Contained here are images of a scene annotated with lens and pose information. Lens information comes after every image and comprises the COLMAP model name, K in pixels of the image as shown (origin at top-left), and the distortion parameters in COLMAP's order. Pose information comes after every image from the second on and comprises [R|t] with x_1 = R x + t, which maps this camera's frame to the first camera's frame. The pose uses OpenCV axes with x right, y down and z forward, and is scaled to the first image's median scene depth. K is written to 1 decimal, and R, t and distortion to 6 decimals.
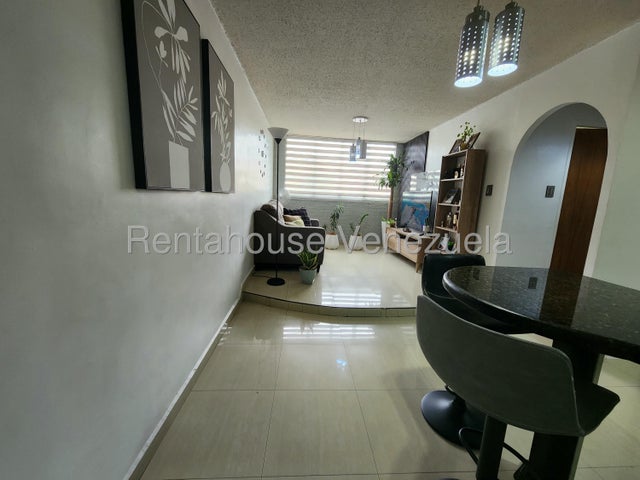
lens RADIAL K [[263.7, 0, 320.9], [0, 263.7, 238.7], [0, 0, 1]] dist [0.002196, 0.000443]
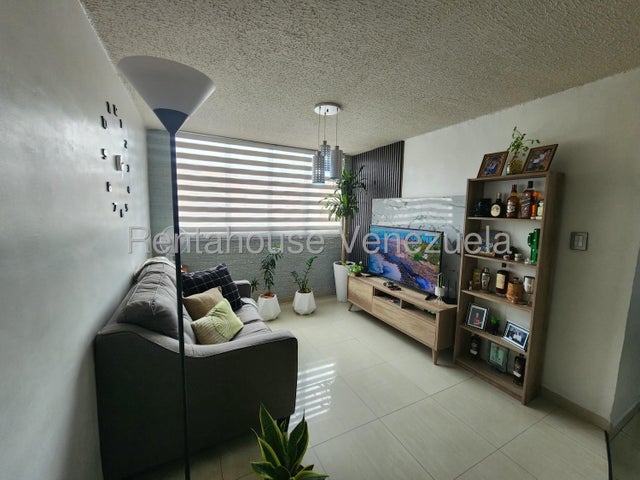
lens RADIAL K [[263.7, 0, 320.9], [0, 263.7, 238.7], [0, 0, 1]] dist [0.002196, 0.000443]
pose [[0.920368, -0.067557, 0.385172, -0.084370], [0.082272, 0.996371, -0.021831, -0.148686], [-0.382300, 0.051782, 0.922586, 0.445918]]
